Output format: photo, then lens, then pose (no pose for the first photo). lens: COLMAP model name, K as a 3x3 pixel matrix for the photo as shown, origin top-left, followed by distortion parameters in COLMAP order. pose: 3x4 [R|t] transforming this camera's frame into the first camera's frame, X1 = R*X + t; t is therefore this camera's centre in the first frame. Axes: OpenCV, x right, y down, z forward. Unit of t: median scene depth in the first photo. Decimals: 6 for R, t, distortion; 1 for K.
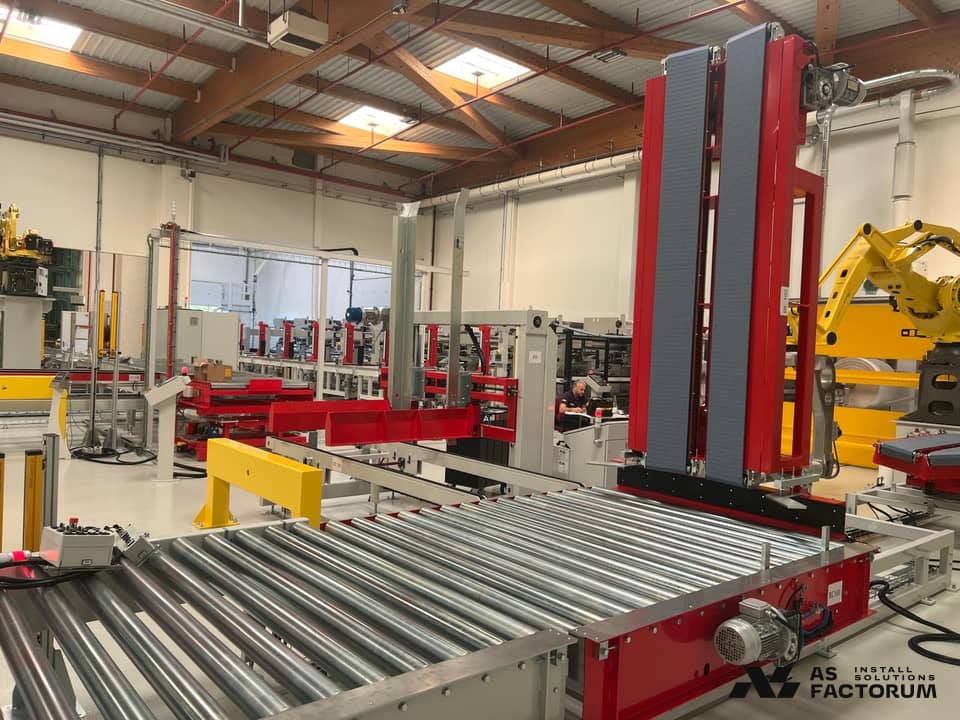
lens RADIAL K [[727.4, 0, 476.0], [0, 727.4, 360.9], [0, 0, 1]] dist [0.042018, -0.034973]
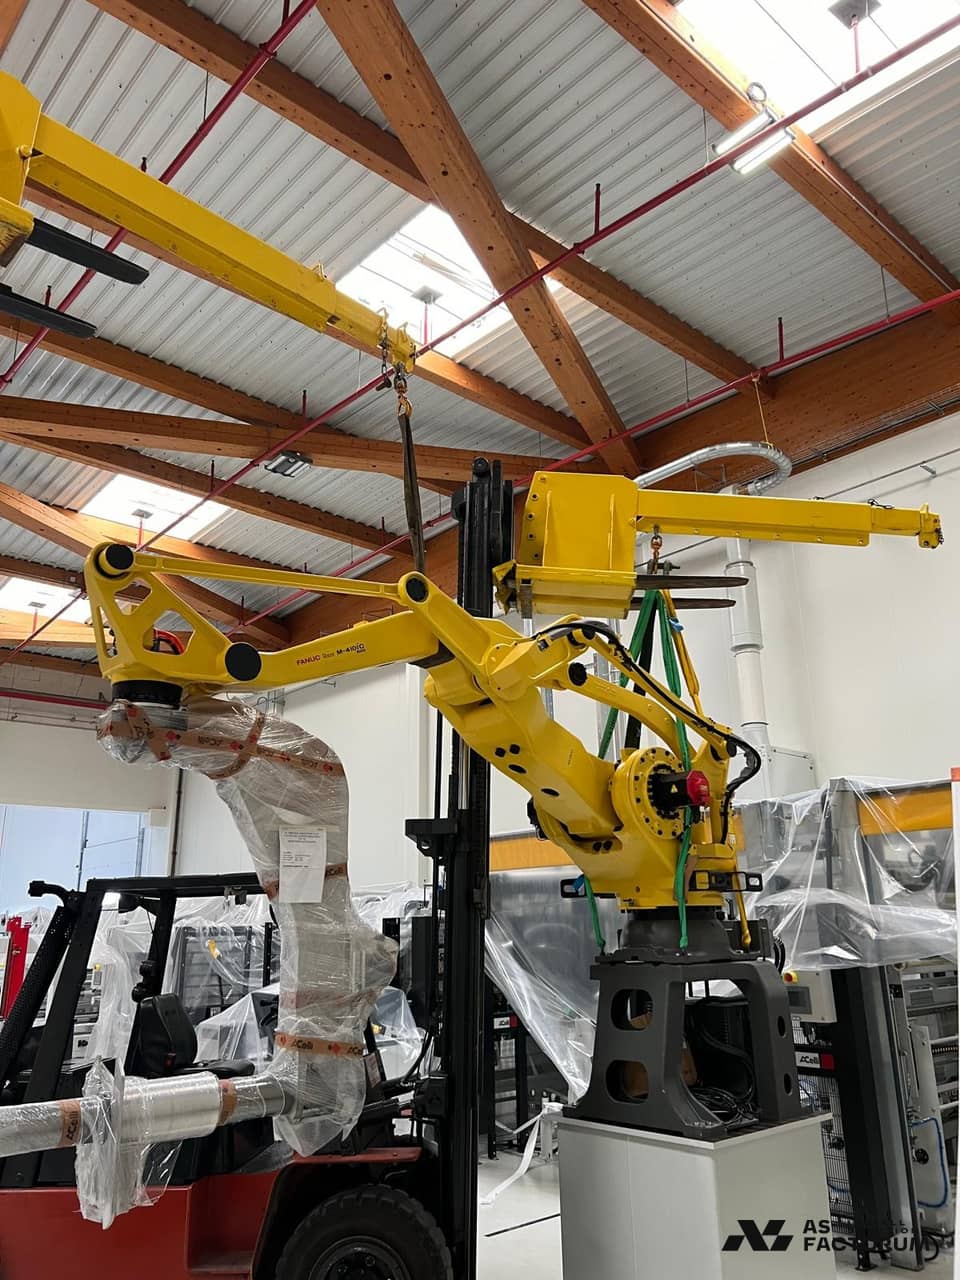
lens RADIAL K [[969.8, 0, 479.5], [0, 969.8, 631.1], [0, 0, 1]] dist [0.042018, -0.034973]
pose [[0.997540, -0.048169, 0.050932, 0.318386], [0.061772, 0.947492, -0.313756, -0.002783], [-0.033144, 0.316130, 0.948137, 0.251241]]
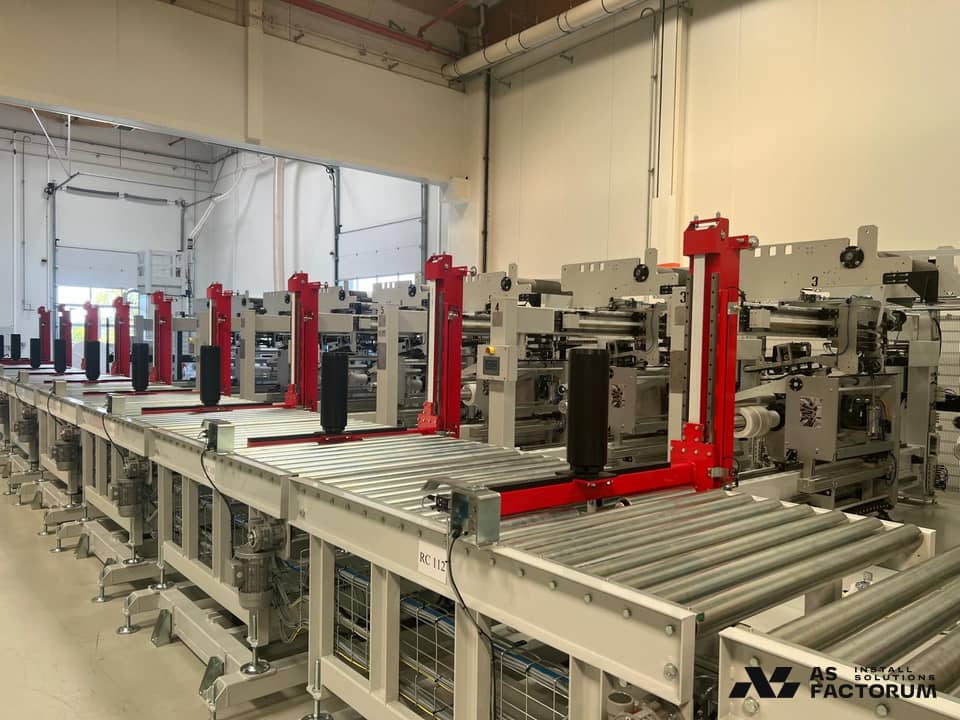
lens RADIAL K [[727.4, 0, 481.3], [0, 727.4, 364.5], [0, 0, 1]] dist [0.042018, -0.034973]
pose [[0.999711, -0.023273, 0.006078, -0.131230], [0.023198, 0.999657, 0.012141, -0.020230], [-0.006358, -0.011996, 0.999908, 0.894733]]
